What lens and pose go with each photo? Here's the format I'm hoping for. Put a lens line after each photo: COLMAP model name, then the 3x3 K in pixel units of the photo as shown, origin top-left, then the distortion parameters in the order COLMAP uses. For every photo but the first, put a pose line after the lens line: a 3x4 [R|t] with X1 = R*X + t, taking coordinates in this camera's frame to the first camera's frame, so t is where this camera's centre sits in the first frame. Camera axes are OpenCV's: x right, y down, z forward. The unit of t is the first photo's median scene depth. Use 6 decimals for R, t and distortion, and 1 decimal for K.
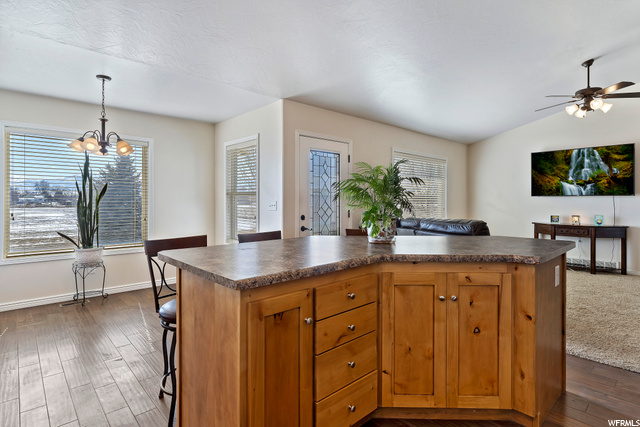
lens RADIAL K [[329.7, 0, 317.3], [0, 329.7, 205.6], [0, 0, 1]] dist [0.002013, 0.001602]
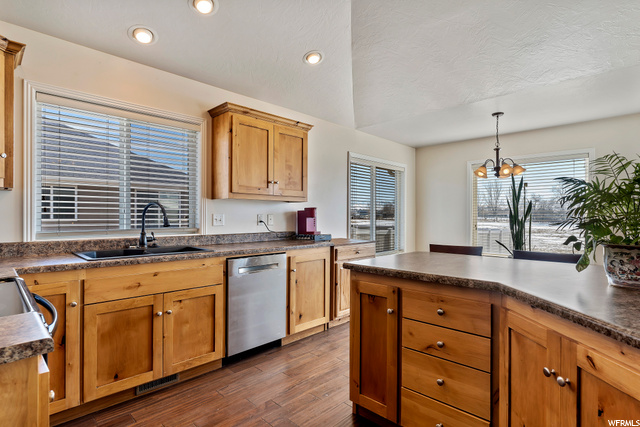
lens RADIAL K [[329.7, 0, 318.1], [0, 329.7, 216.4], [0, 0, 1]] dist [0.002013, 0.001602]
pose [[0.053692, -0.000461, -0.998557, 0.529794], [-0.014004, 0.999901, -0.001215, -0.002507], [0.998459, 0.014049, 0.053680, 0.286104]]
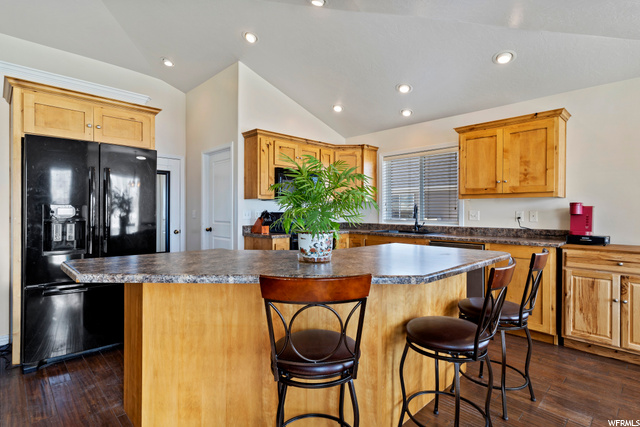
lens RADIAL K [[329.7, 0, 319.7], [0, 329.7, 212.5], [0, 0, 1]] dist [0.002013, 0.001602]
pose [[-0.999439, -0.005065, -0.033112, 0.150990], [-0.005548, 0.999880, 0.014496, -0.015760], [0.033034, 0.014671, -0.999347, 1.281109]]
